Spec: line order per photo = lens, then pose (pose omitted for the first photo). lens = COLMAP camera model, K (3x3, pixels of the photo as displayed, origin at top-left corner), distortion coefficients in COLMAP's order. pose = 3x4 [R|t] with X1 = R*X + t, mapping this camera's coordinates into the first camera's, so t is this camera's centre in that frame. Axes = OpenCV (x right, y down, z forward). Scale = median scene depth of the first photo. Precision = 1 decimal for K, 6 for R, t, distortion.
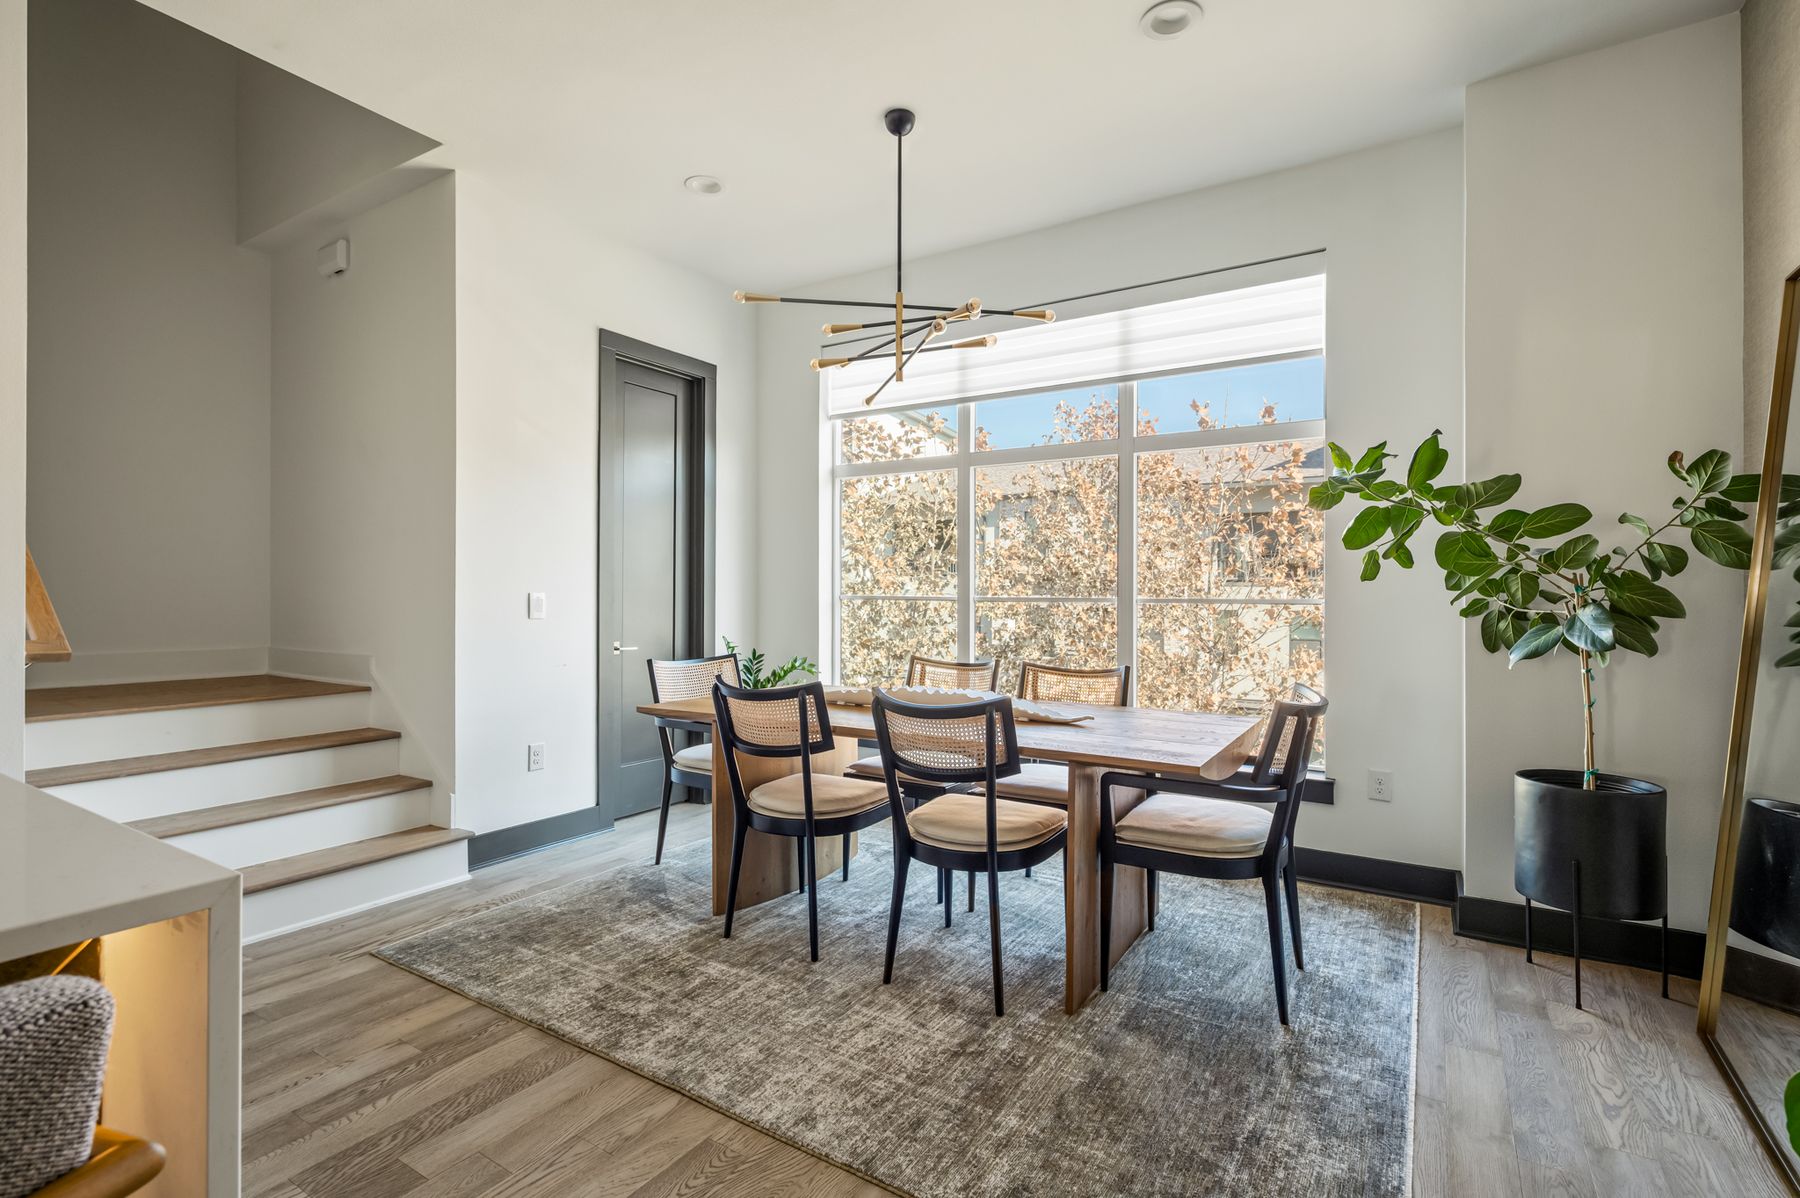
lens RADIAL K [[836.4, 0, 901.7], [0, 836.4, 592.3], [0, 0, 1]] dist [-0.001759, -0.000230]
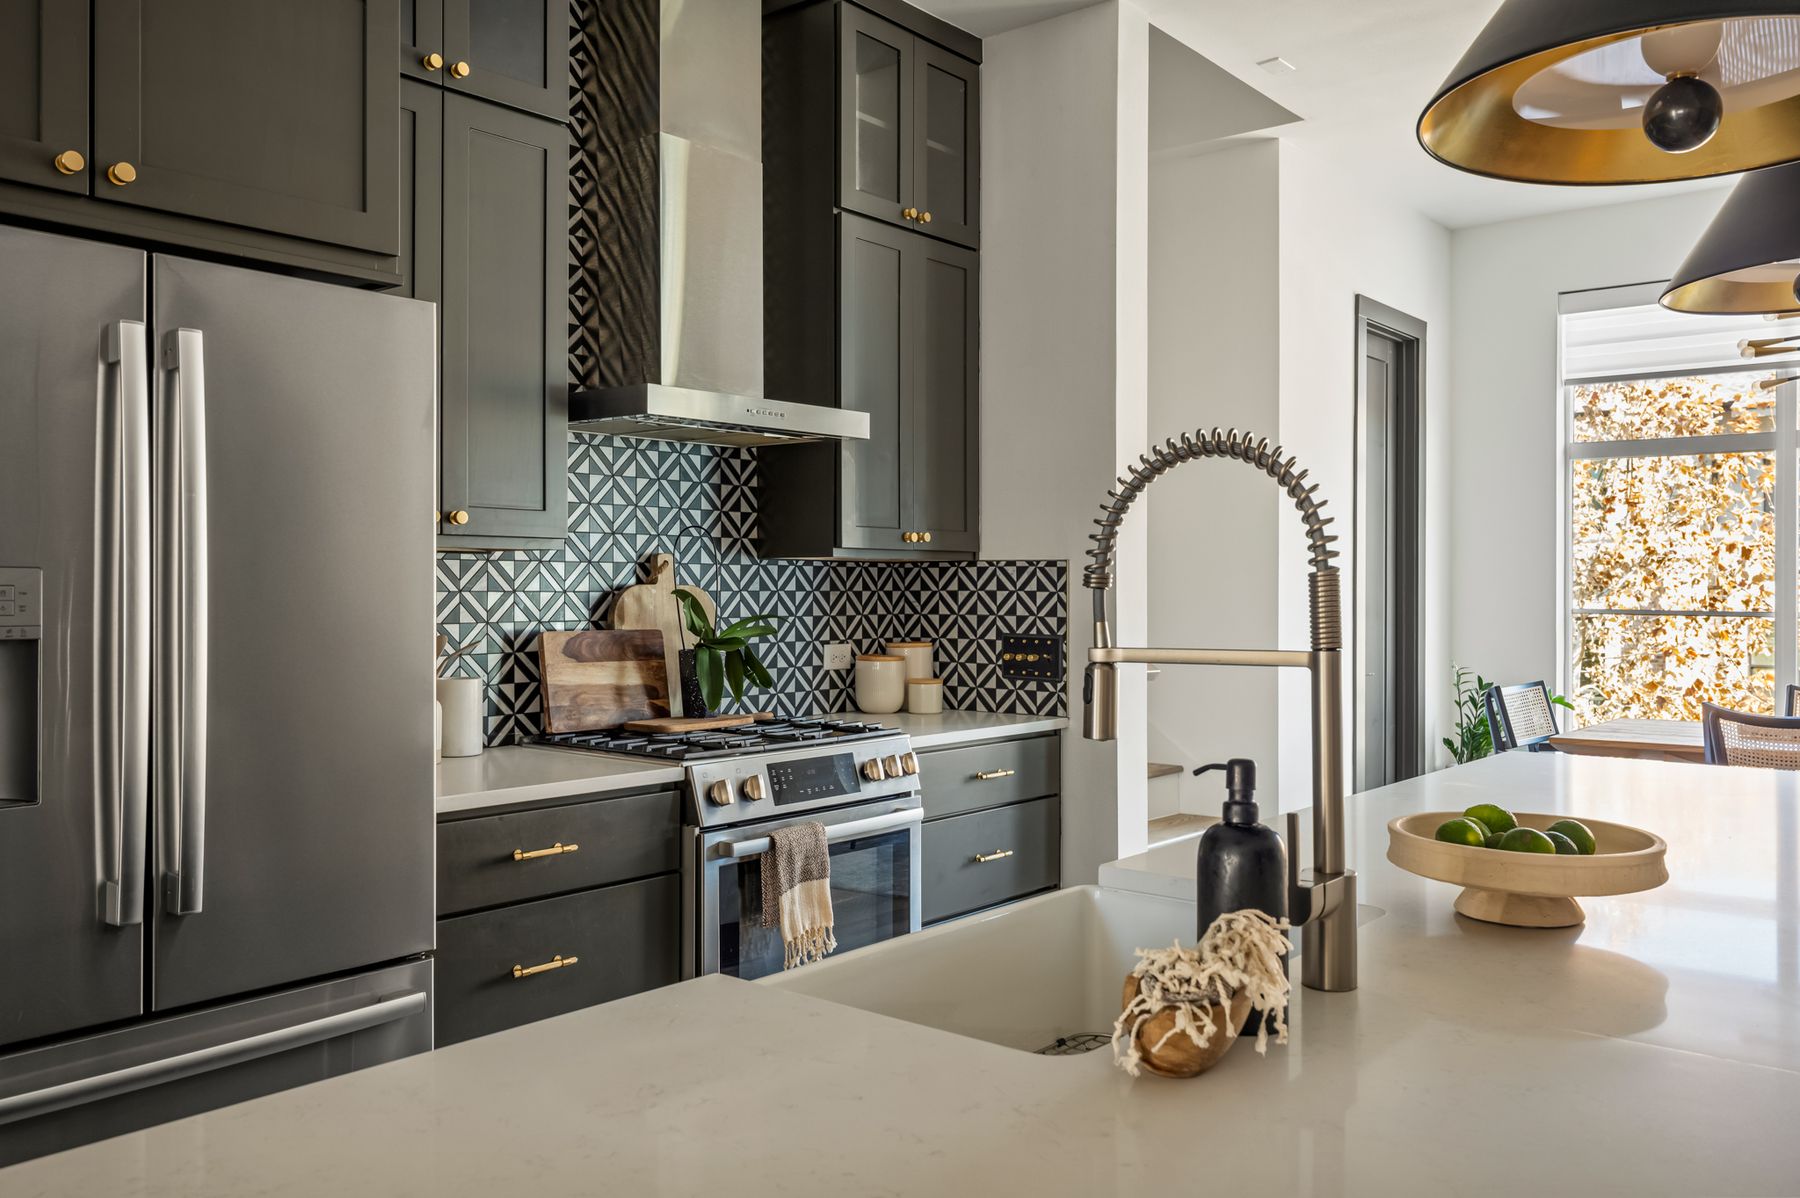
lens RADIAL K [[1461.9, 0, 898.8], [0, 1461.9, 597.3], [0, 0, 1]] dist [0.009686, 0.004590]
pose [[0.992922, -0.001113, -0.118760, -0.854455], [0.001750, 0.999985, 0.005261, -0.023767], [0.118752, -0.005431, 0.992909, -0.692602]]
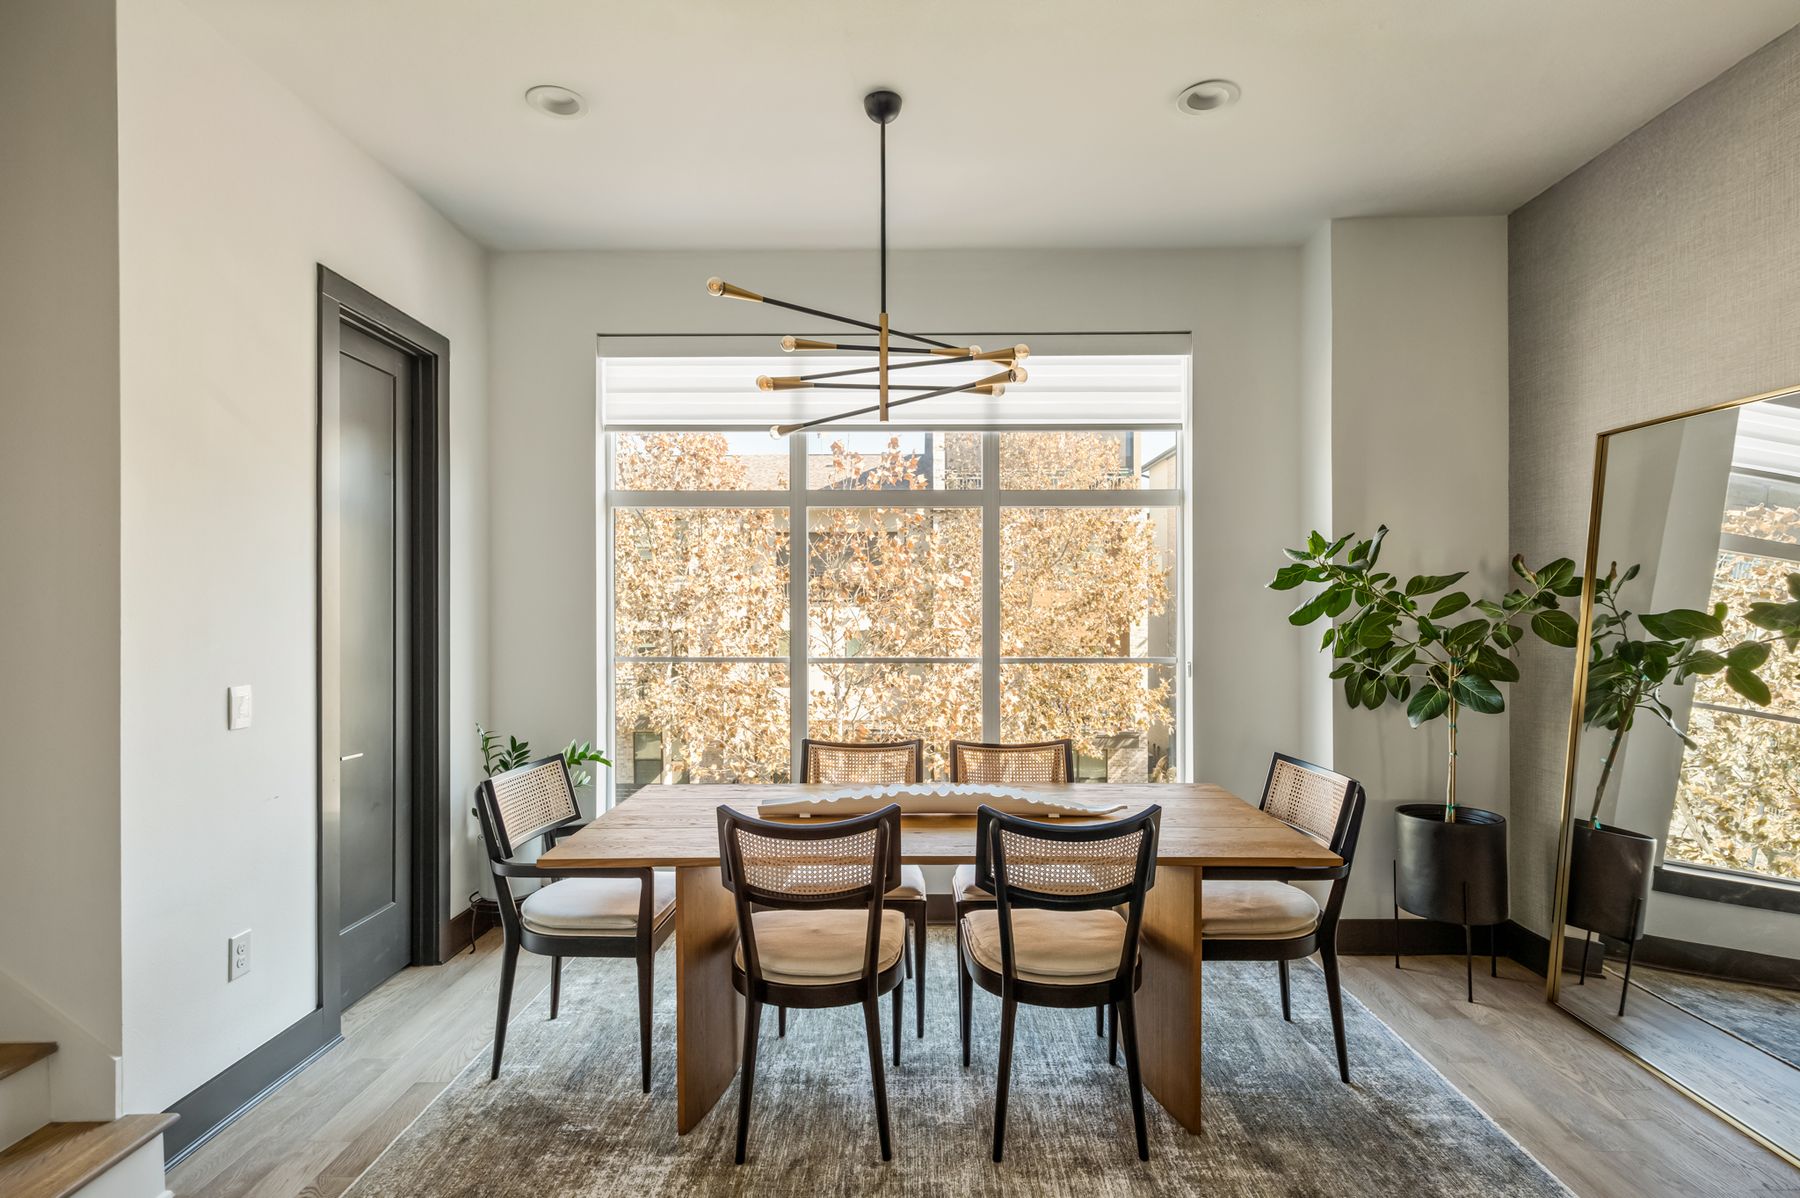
lens RADIAL K [[906.8, 0, 902.7], [0, 906.8, 605.8], [0, 0, 1]] dist [0.005683, -0.001761]
pose [[0.851348, -0.003978, 0.524586, -0.459291], [0.003689, 0.999992, 0.001596, -0.069874], [-0.524588, 0.000576, 0.851356, 0.224843]]
